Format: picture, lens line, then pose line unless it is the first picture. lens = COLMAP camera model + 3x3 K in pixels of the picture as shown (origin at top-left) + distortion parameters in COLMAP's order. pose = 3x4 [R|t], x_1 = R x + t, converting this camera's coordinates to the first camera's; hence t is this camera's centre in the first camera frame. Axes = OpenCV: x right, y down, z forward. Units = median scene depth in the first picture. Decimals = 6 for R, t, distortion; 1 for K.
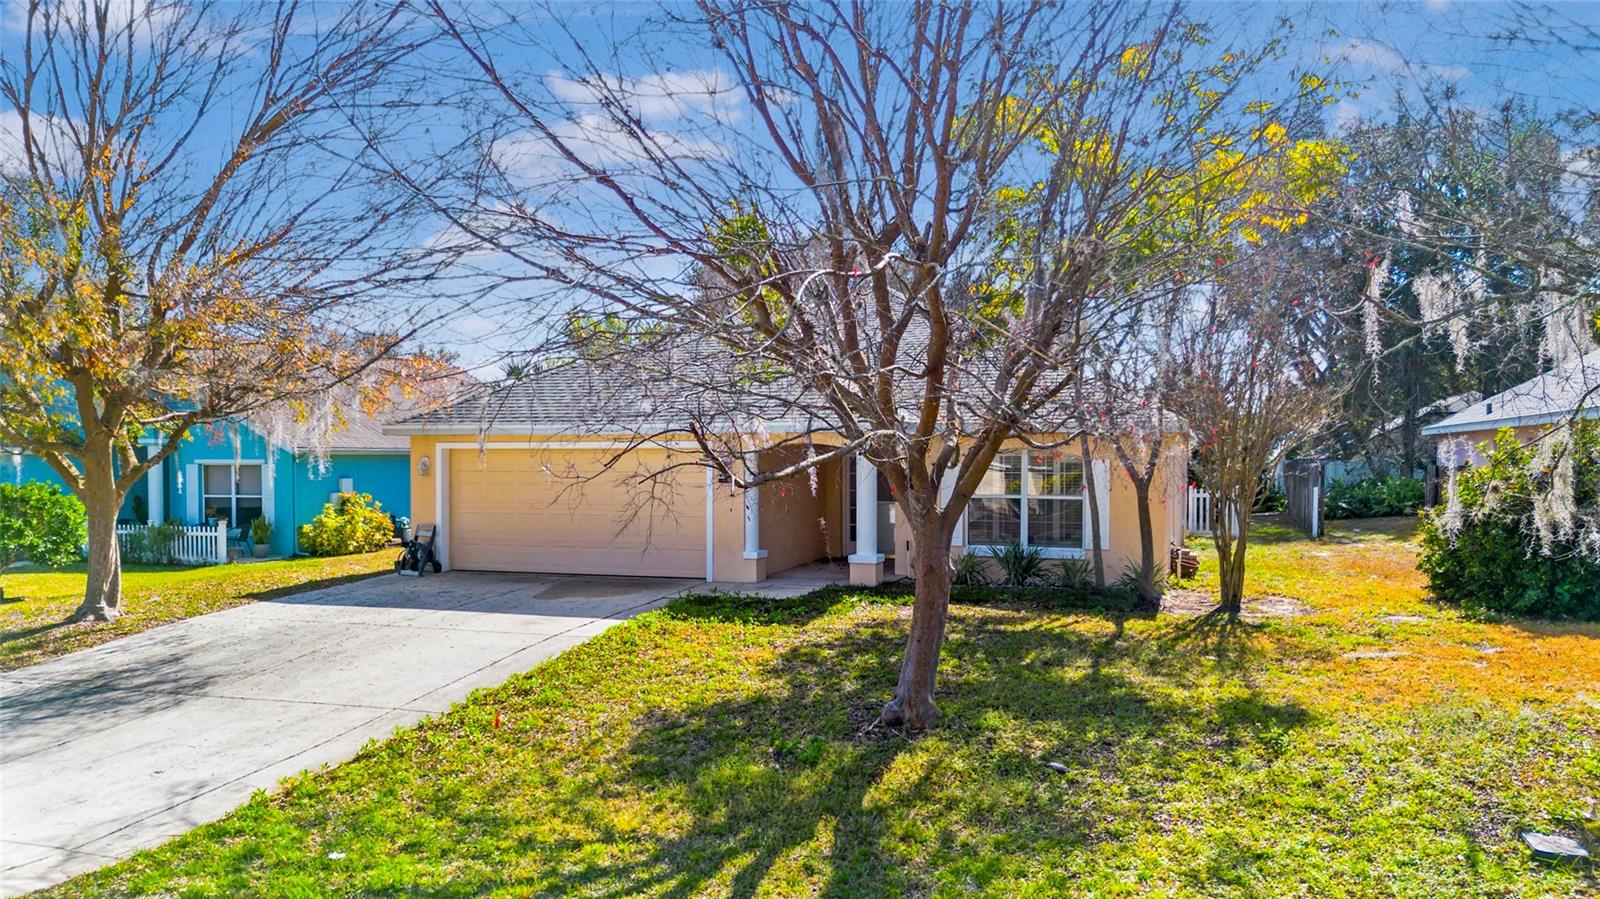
lens RADIAL K [[1176.7, 0, 800.0], [0, 1176.7, 449.5], [0, 0, 1]] dist [0.026309, -0.000971]
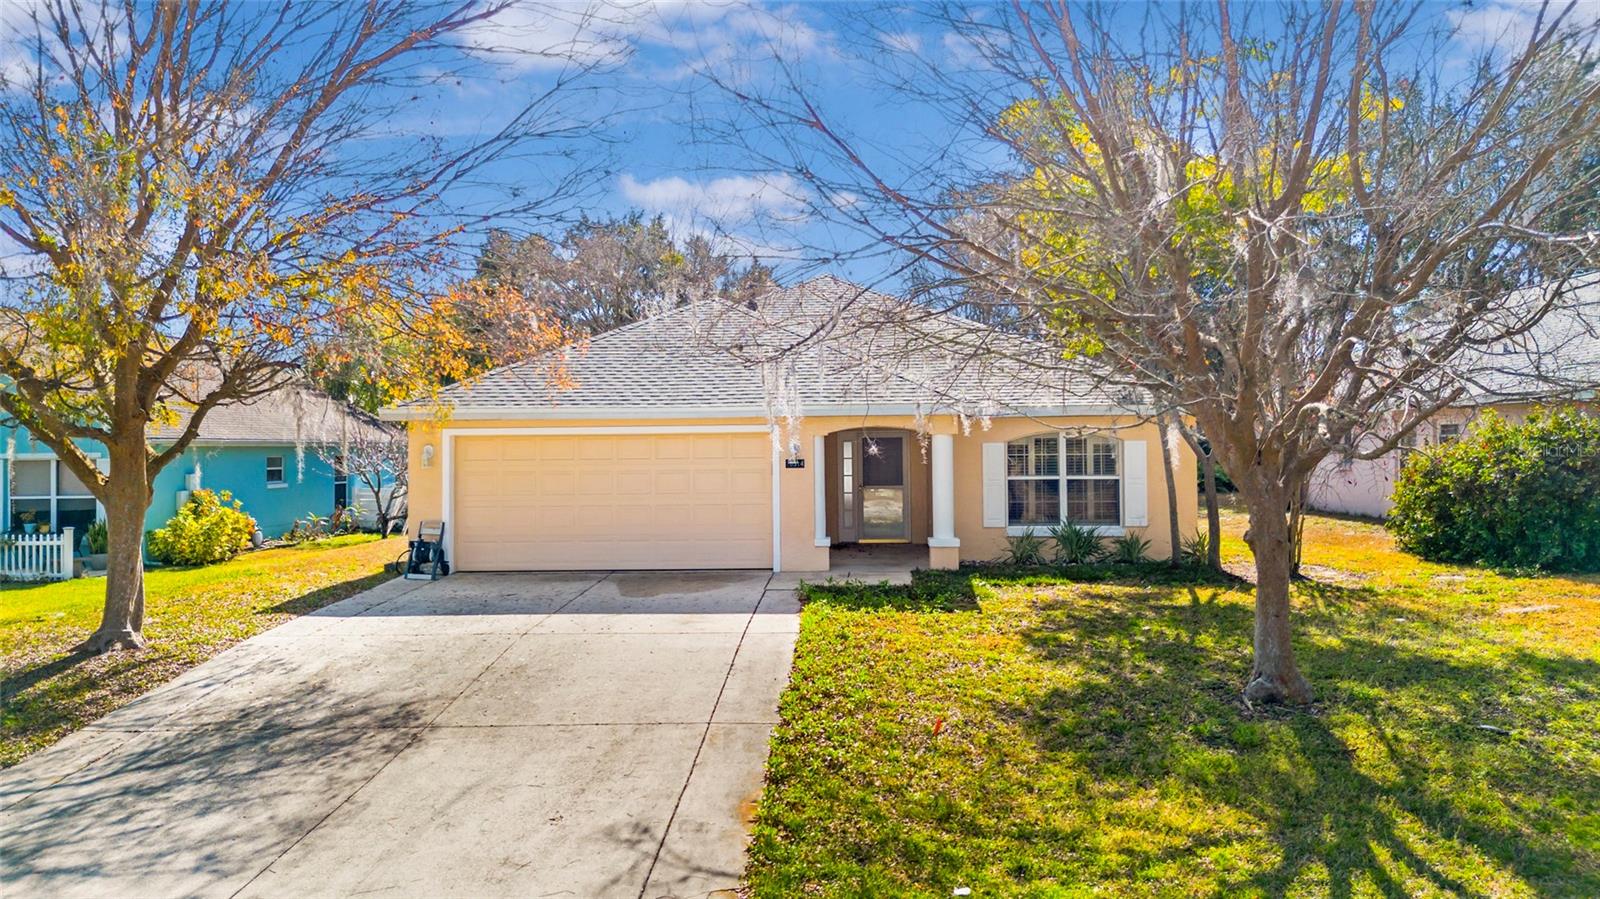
lens RADIAL K [[1148.6, 0, 800.0], [0, 1148.6, 449.5], [0, 0, 1]] dist [0.084414, -0.076172]
pose [[0.955845, -0.007936, 0.293765, -0.391750], [0.006603, 0.999963, 0.005530, 0.009503], [-0.293798, -0.003346, 0.955862, 0.121993]]
